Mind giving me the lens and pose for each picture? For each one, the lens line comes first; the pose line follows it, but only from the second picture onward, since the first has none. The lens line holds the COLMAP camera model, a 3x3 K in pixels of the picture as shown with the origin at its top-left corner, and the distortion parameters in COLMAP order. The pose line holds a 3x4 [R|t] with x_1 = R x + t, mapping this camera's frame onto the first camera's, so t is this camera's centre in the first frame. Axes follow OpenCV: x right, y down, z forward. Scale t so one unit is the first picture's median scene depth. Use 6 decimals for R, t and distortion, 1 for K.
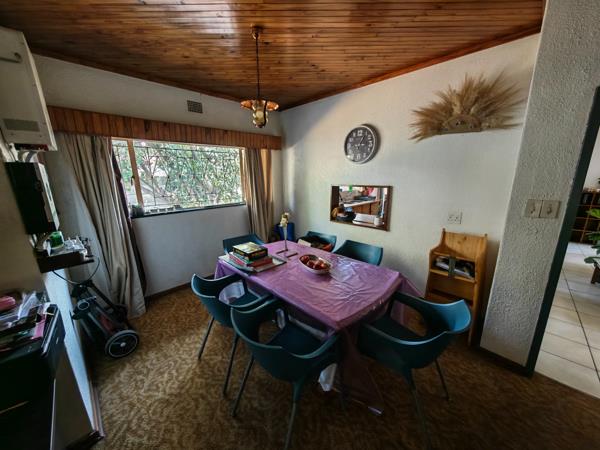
lens RADIAL K [[226.1, 0, 300.0], [0, 226.1, 225.0], [0, 0, 1]] dist [0.001215, 0.000105]
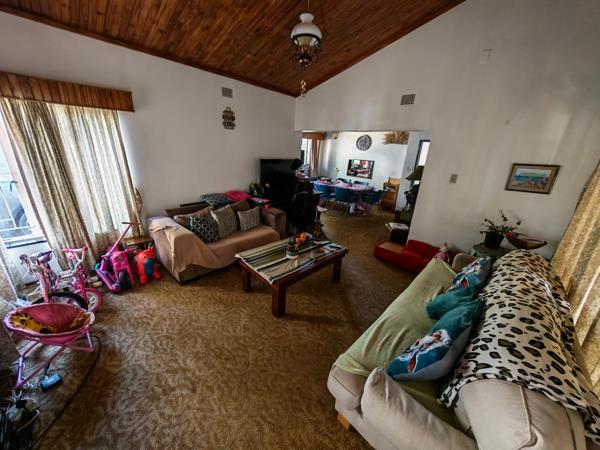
lens RADIAL K [[226.1, 0, 300.0], [0, 226.1, 225.0], [0, 0, 1]] dist [0.001215, 0.000105]
pose [[0.995469, 0.058195, 0.075197, -0.493520], [-0.065633, 0.992764, 0.100553, 0.292131], [-0.068801, -0.105033, 0.992086, -1.329312]]
